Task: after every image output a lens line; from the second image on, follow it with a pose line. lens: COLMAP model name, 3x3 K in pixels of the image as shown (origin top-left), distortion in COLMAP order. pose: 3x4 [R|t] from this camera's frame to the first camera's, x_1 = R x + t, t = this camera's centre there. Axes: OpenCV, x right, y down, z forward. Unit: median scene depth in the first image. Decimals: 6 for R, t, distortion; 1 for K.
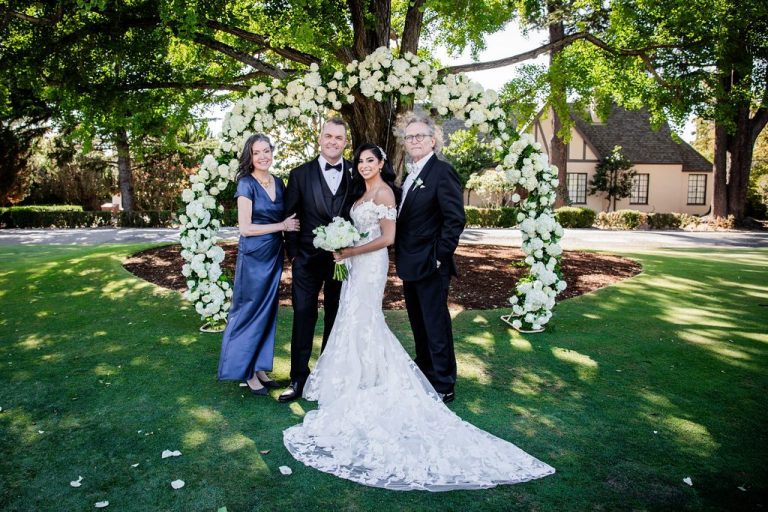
lens RADIAL K [[758.7, 0, 384.0], [0, 758.7, 256.0], [0, 0, 1]] dist [-0.097309, 0.001002]
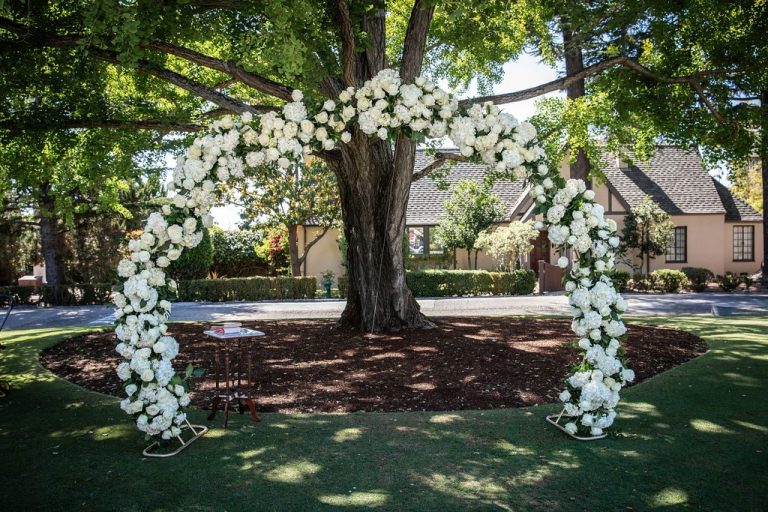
lens RADIAL K [[702.6, 0, 384.0], [0, 702.6, 256.0], [0, 0, 1]] dist [-0.006844, 0.002833]
pose [[0.997457, -0.020033, 0.068395, -0.056629], [0.024813, 0.997255, -0.069768, -0.038153], [-0.066810, 0.071288, 0.995216, 0.302223]]
